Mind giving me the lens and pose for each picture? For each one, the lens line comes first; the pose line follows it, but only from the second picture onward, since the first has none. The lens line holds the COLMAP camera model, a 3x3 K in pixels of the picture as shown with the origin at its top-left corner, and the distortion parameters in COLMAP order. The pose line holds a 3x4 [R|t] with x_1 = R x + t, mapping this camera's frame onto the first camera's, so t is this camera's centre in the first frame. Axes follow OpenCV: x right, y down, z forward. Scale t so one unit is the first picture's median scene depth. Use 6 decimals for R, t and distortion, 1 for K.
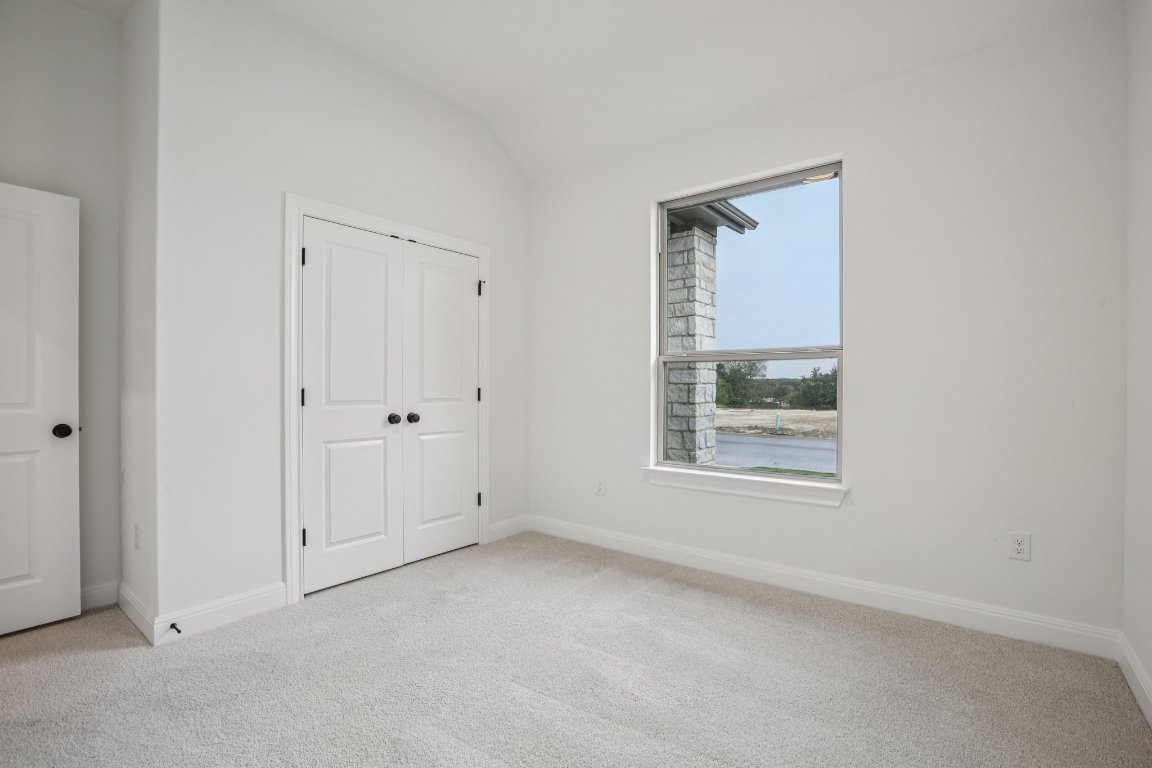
lens RADIAL K [[522.6, 0, 579.1], [0, 522.6, 386.9], [0, 0, 1]] dist [-0.035156, 0.000309]
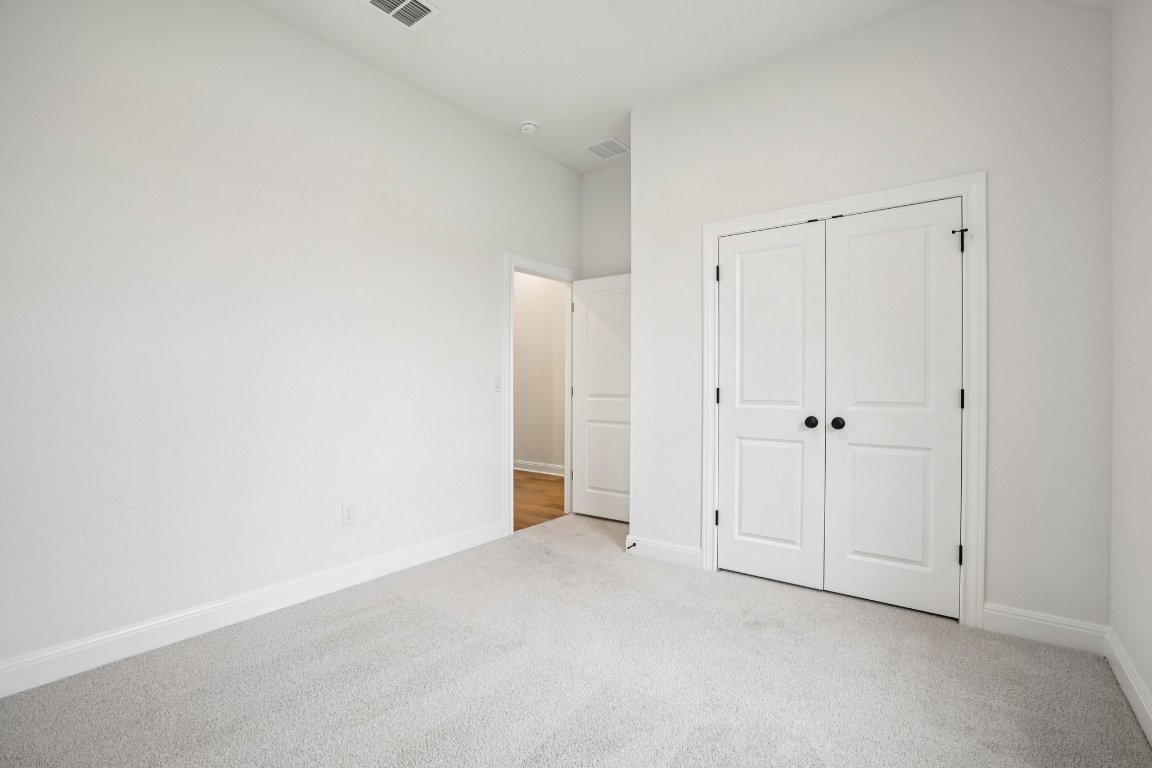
lens RADIAL K [[522.6, 0, 579.8], [0, 522.6, 385.1], [0, 0, 1]] dist [-0.035156, 0.000309]
pose [[0.007281, -0.005998, -0.999956, 0.548219], [-0.005442, 0.999967, -0.006038, 0.004288], [0.999959, 0.005485, 0.007248, 0.599011]]
